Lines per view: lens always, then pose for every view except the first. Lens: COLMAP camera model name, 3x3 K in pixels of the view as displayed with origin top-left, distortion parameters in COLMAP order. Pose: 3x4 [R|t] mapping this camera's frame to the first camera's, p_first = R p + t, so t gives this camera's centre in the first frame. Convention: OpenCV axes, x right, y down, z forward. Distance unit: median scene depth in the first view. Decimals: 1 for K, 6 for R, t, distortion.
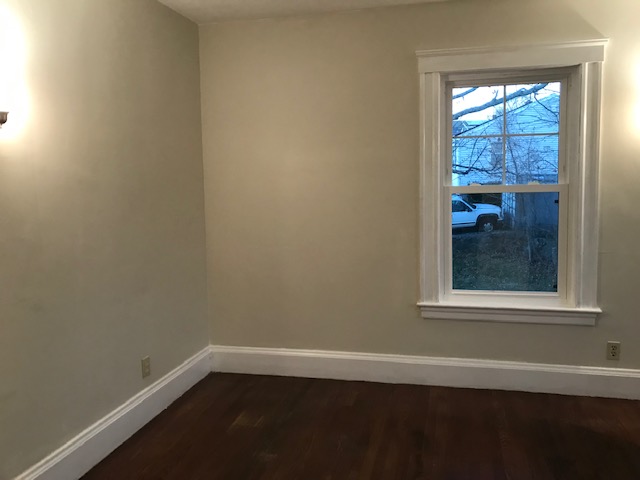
lens RADIAL K [[522.9, 0, 320.0], [0, 522.9, 240.0], [0, 0, 1]] dist [0.059858, -0.004374]
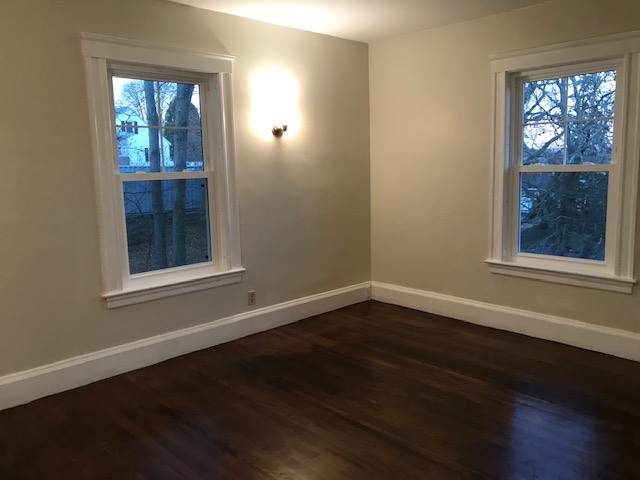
lens RADIAL K [[522.9, 0, 320.0], [0, 522.9, 240.0], [0, 0, 1]] dist [0.059858, -0.004374]
pose [[0.588531, -0.123284, 0.799020, -0.366451], [0.107994, 0.991436, 0.073429, -0.009922], [-0.801230, 0.043074, 0.596805, 0.093035]]
